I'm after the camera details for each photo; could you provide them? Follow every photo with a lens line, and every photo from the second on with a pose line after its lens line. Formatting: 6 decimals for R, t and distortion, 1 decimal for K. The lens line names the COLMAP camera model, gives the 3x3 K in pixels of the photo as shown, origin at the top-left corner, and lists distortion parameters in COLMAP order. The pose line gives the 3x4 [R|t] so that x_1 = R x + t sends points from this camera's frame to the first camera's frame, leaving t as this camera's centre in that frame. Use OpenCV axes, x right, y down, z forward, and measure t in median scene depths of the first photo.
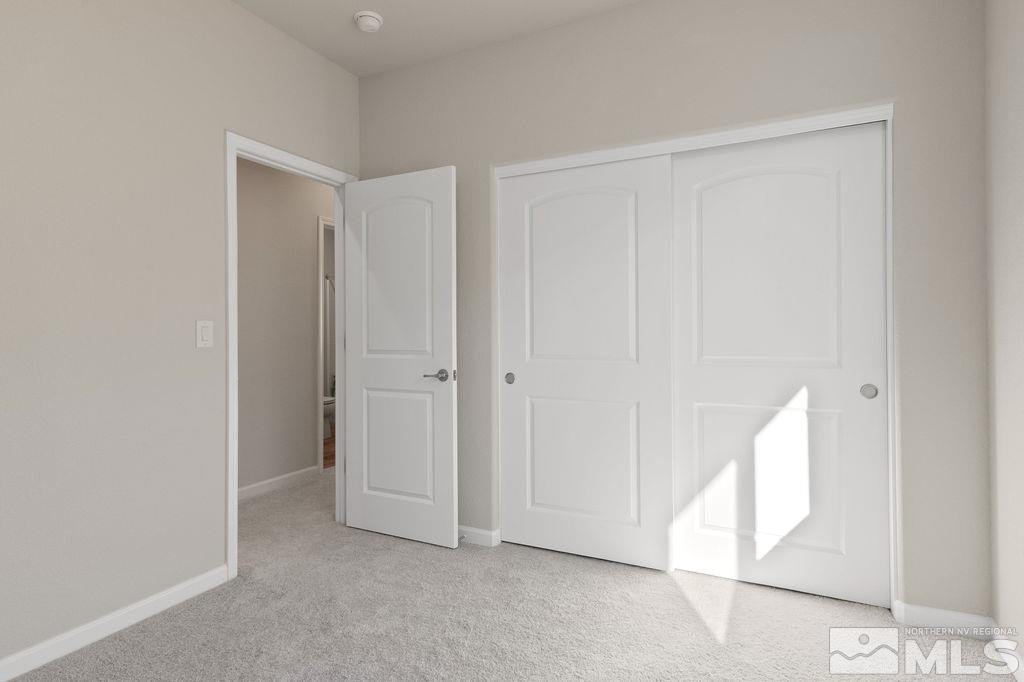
lens RADIAL K [[558.6, 0, 509.1], [0, 558.6, 329.1], [0, 0, 1]] dist [0.017134, -0.001929]
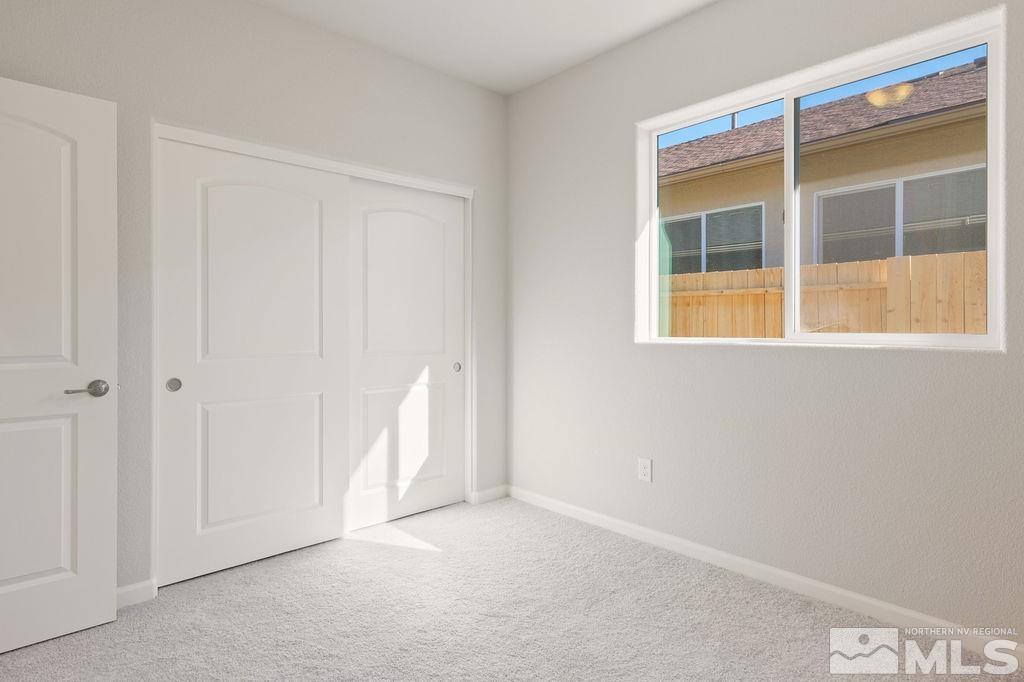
lens RADIAL K [[558.6, 0, 509.1], [0, 558.6, 329.1], [0, 0, 1]] dist [0.017134, -0.001929]
pose [[0.354594, 0.001330, 0.935019, -0.680370], [-0.007275, 0.999973, 0.001336, 0.001506], [-0.934992, -0.007276, 0.354594, 0.277837]]
